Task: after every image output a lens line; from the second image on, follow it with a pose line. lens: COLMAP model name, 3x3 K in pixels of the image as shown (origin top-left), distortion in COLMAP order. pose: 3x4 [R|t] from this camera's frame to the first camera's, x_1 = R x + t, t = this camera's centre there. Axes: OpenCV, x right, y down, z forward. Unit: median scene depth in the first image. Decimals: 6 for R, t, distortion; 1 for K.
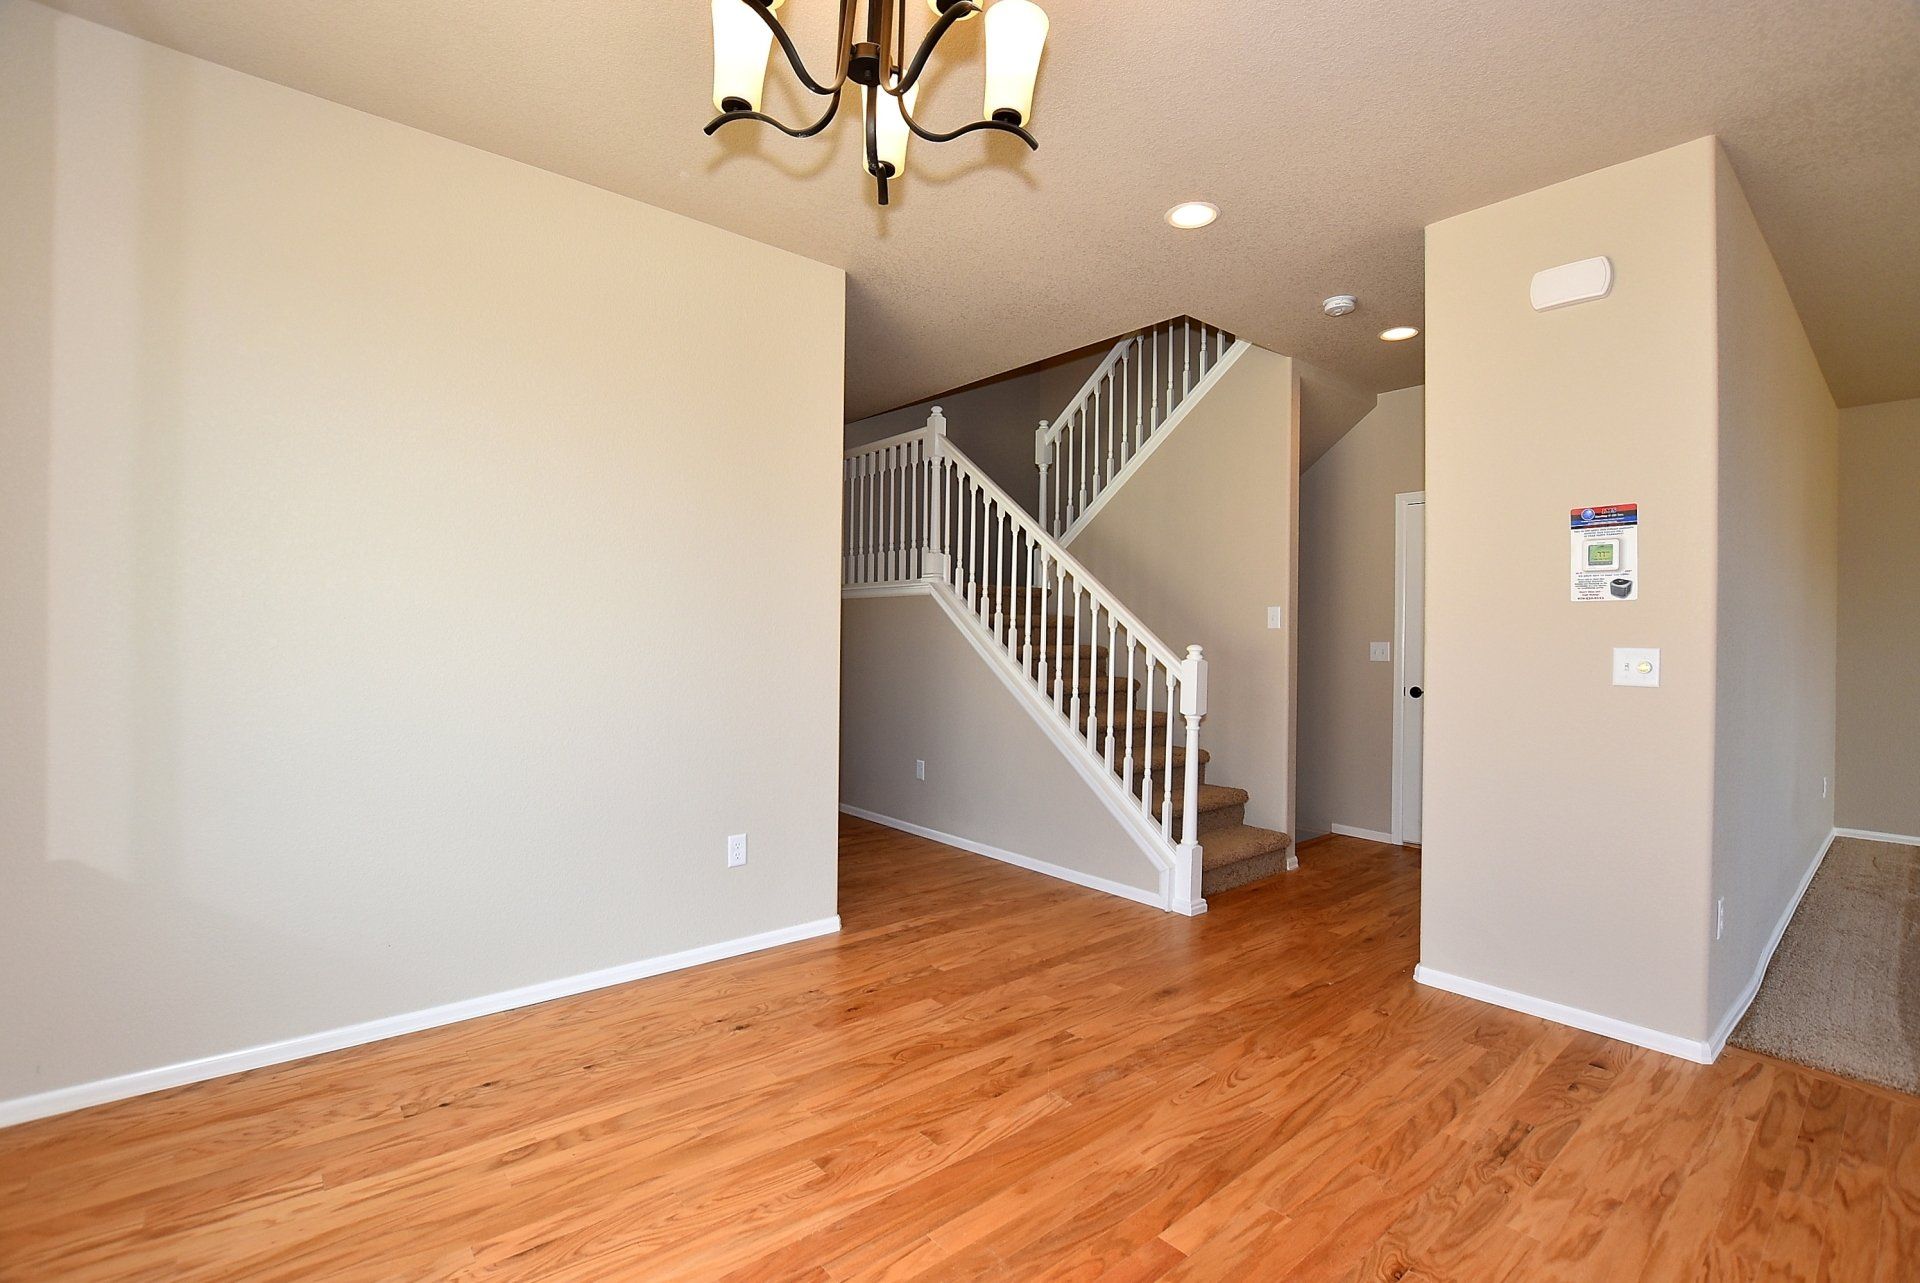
lens RADIAL K [[853.7, 0, 964.0], [0, 853.7, 637.2], [0, 0, 1]] dist [-0.034661, 0.001689]
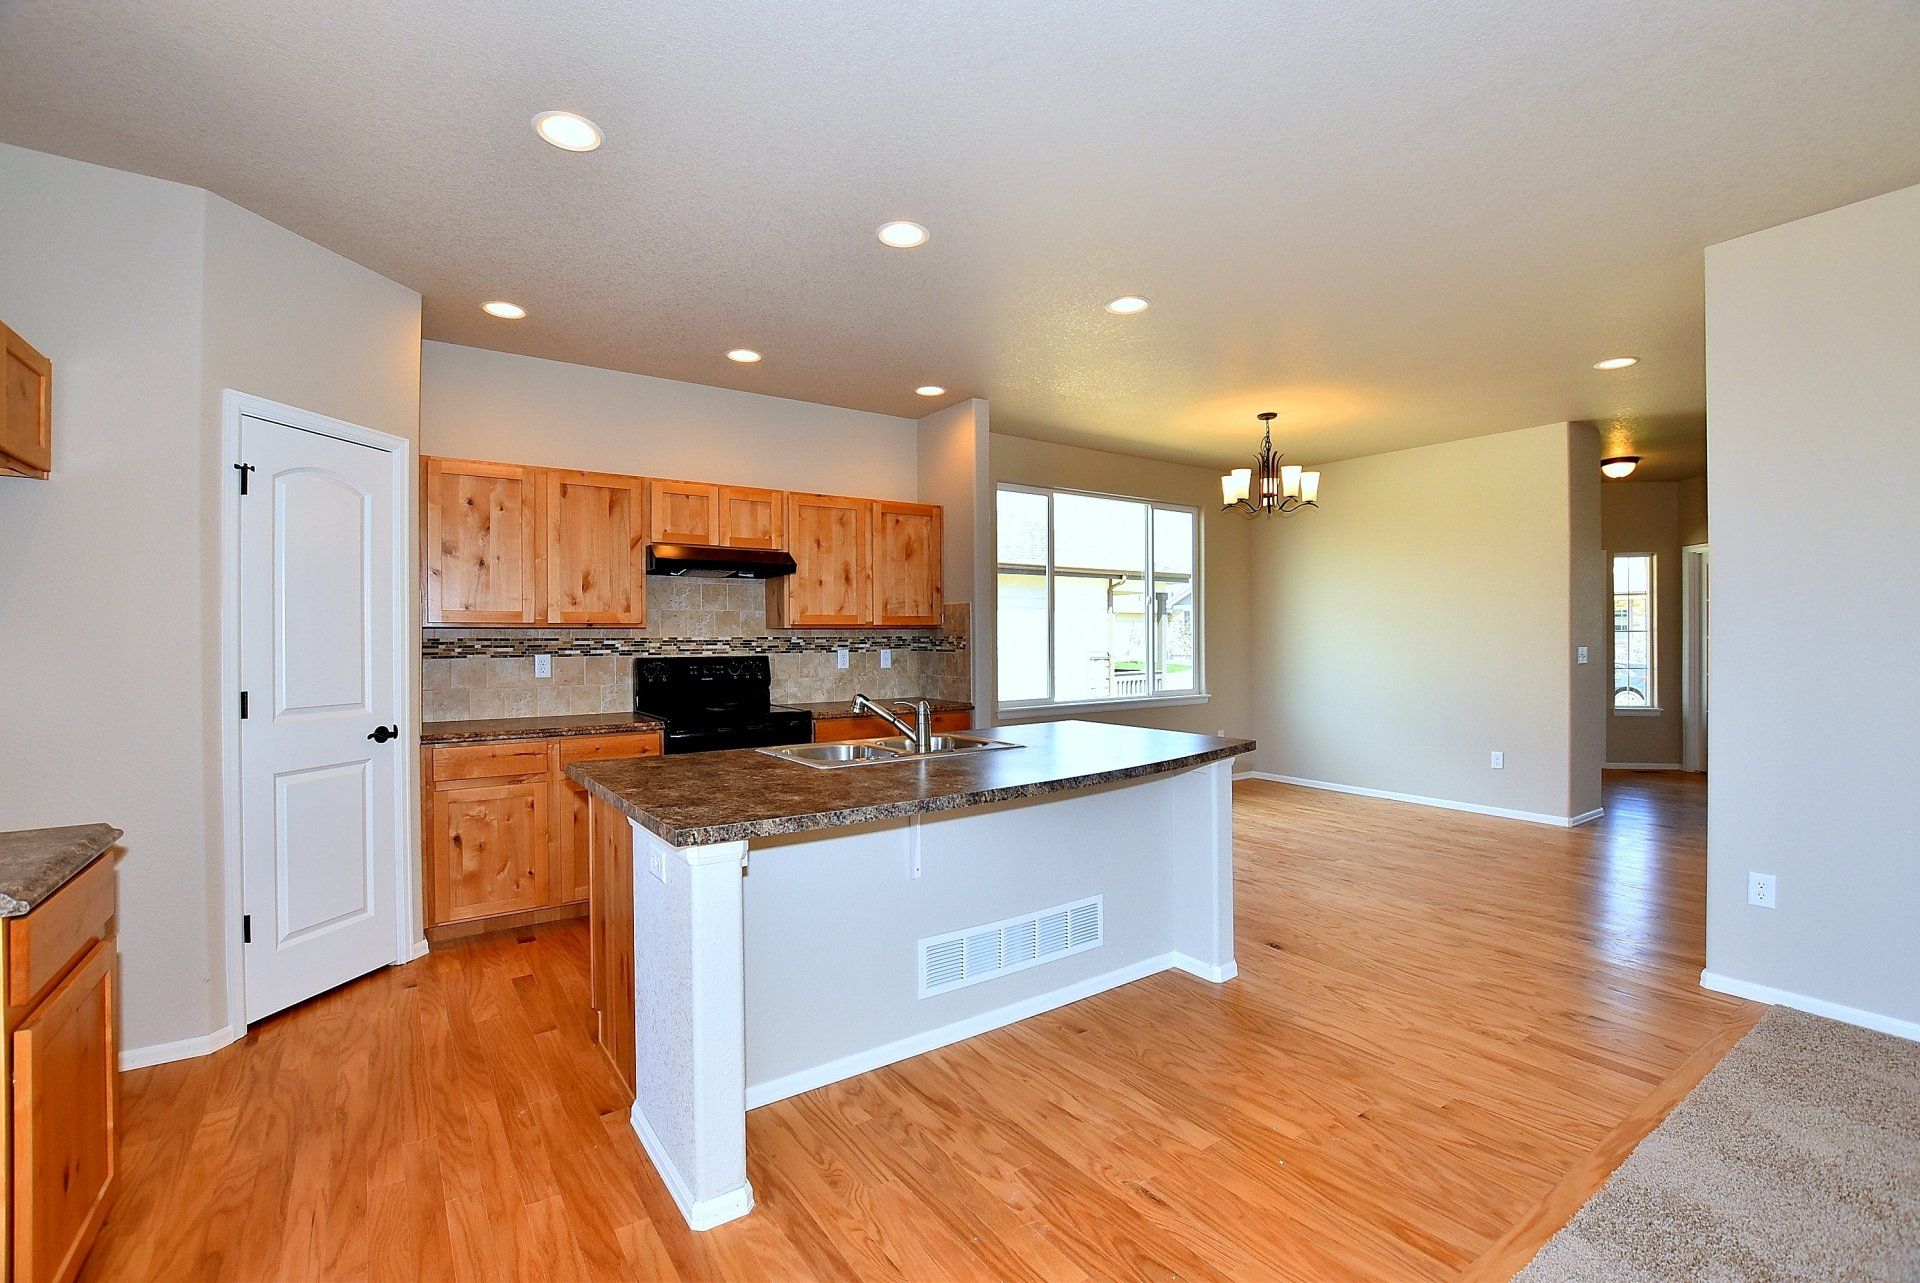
lens RADIAL K [[853.7, 0, 964.0], [0, 853.7, 637.2], [0, 0, 1]] dist [-0.034661, 0.001689]
pose [[-0.093512, -0.007110, -0.995593, 2.328133], [0.003244, 0.999967, -0.007446, -0.014969], [0.995613, -0.003926, -0.093486, -0.004735]]
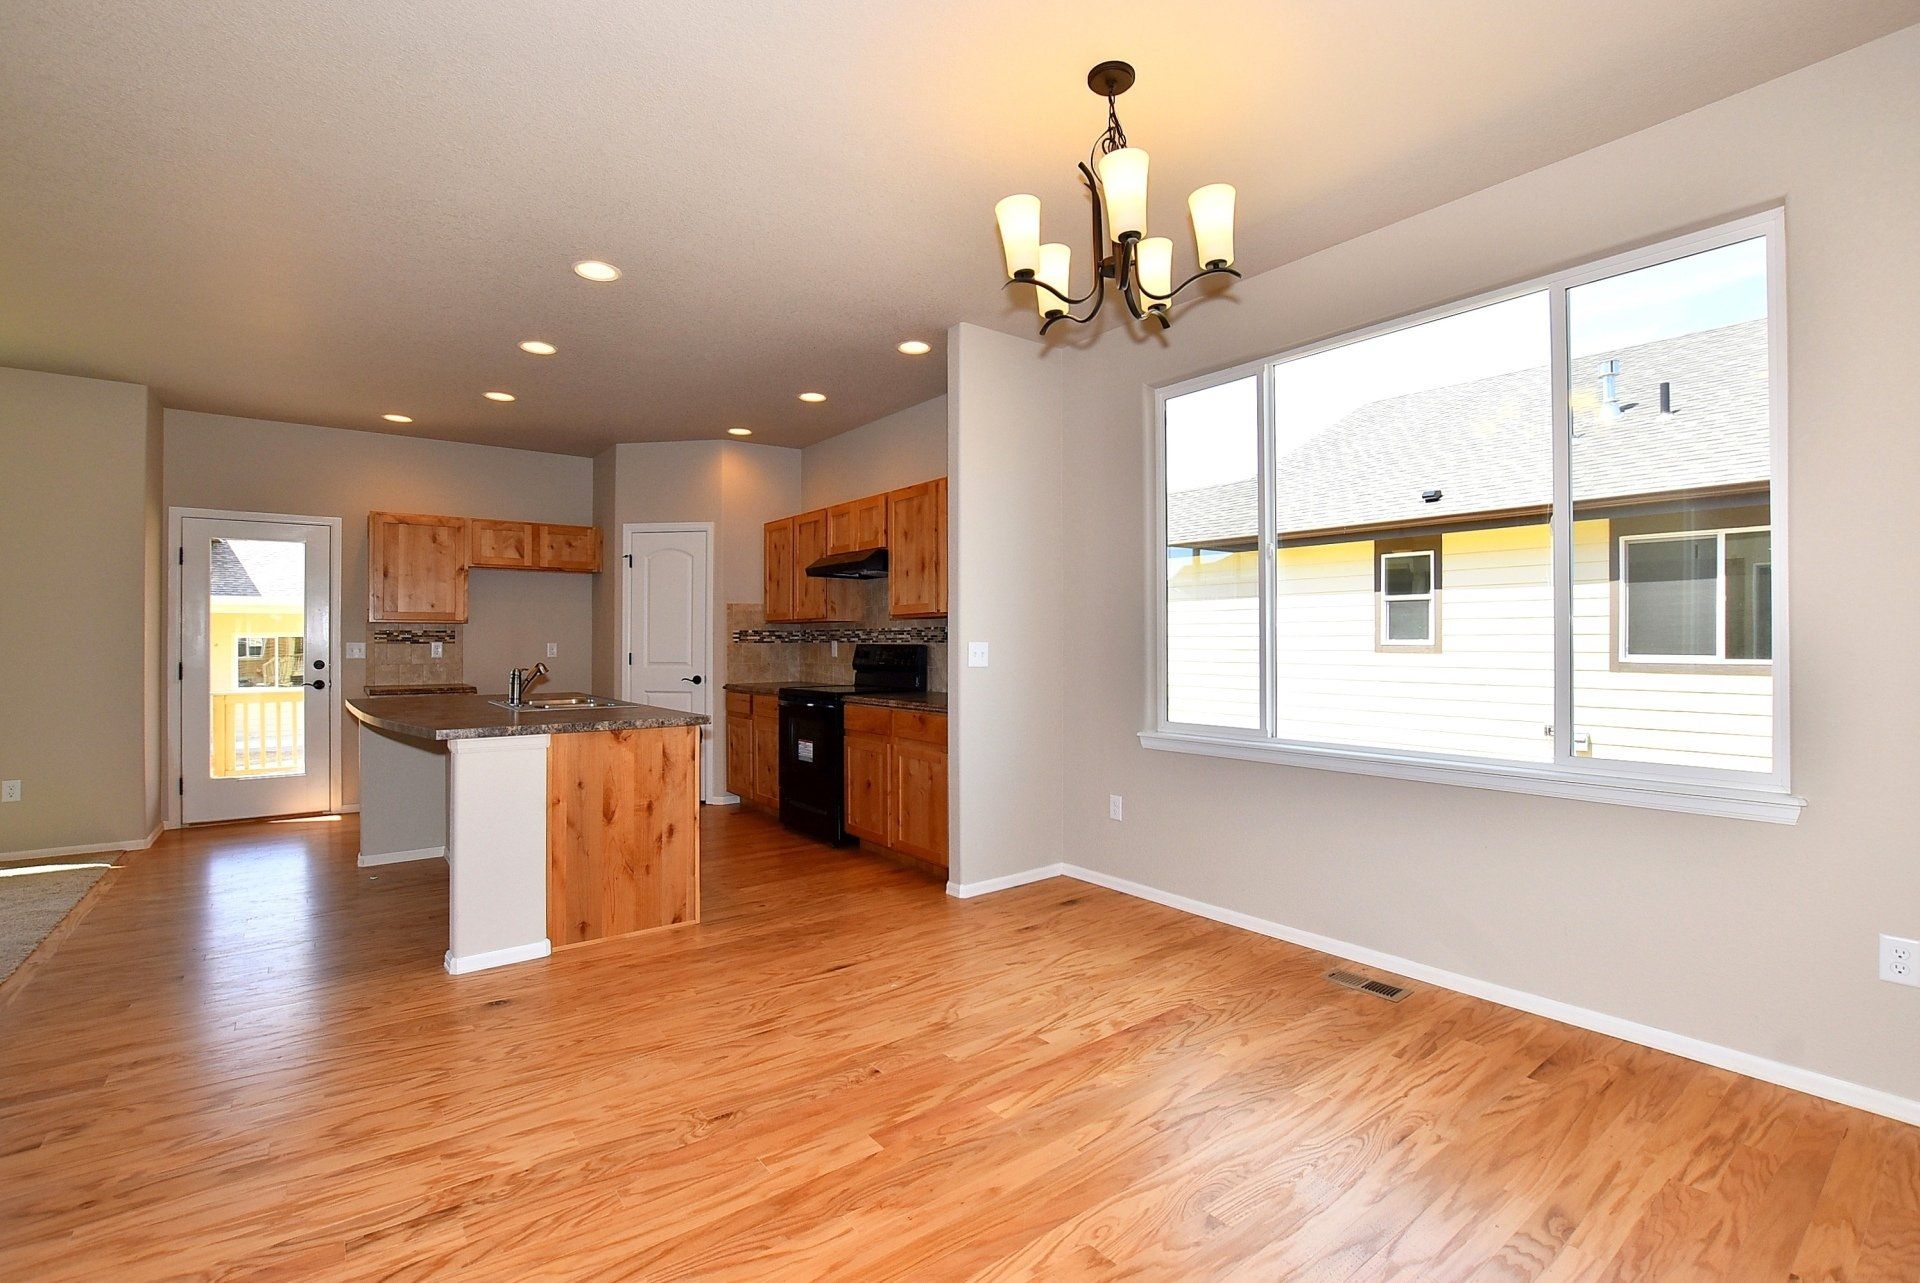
lens RADIAL K [[853.7, 0, 964.0], [0, 853.7, 637.2], [0, 0, 1]] dist [-0.034661, 0.001689]
pose [[-0.998743, -0.009132, 0.049279, 0.049574], [-0.009351, 0.999947, -0.004221, 0.002307], [-0.049238, -0.004676, -0.998776, 1.572212]]
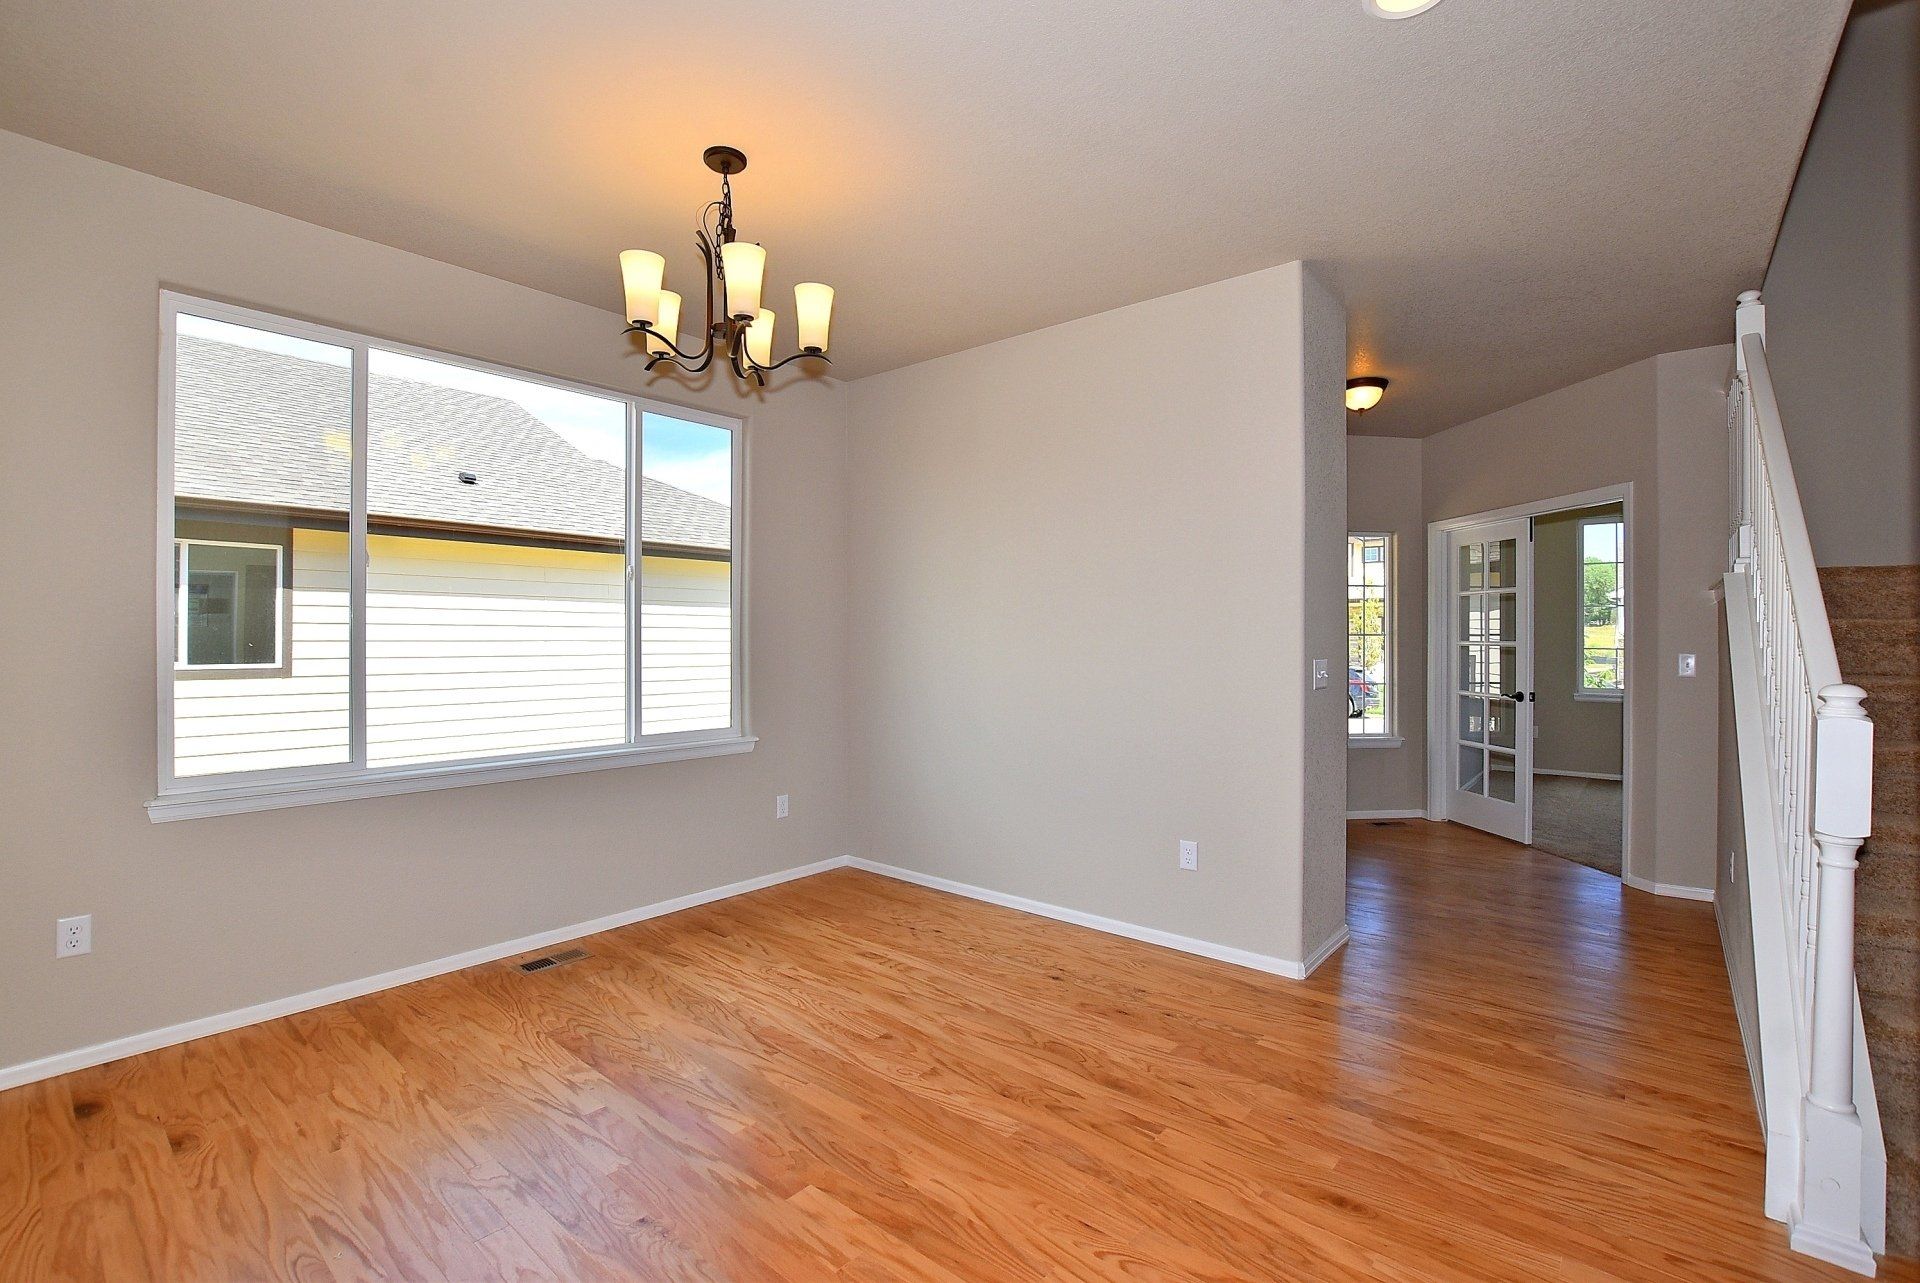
lens RADIAL K [[853.7, 0, 964.0], [0, 853.7, 637.2], [0, 0, 1]] dist [-0.034661, 0.001689]
pose [[0.168913, -0.011122, -0.985568, 1.025602], [0.001069, 0.999938, -0.011101, -0.019399], [0.985630, 0.000822, 0.168914, 0.731451]]
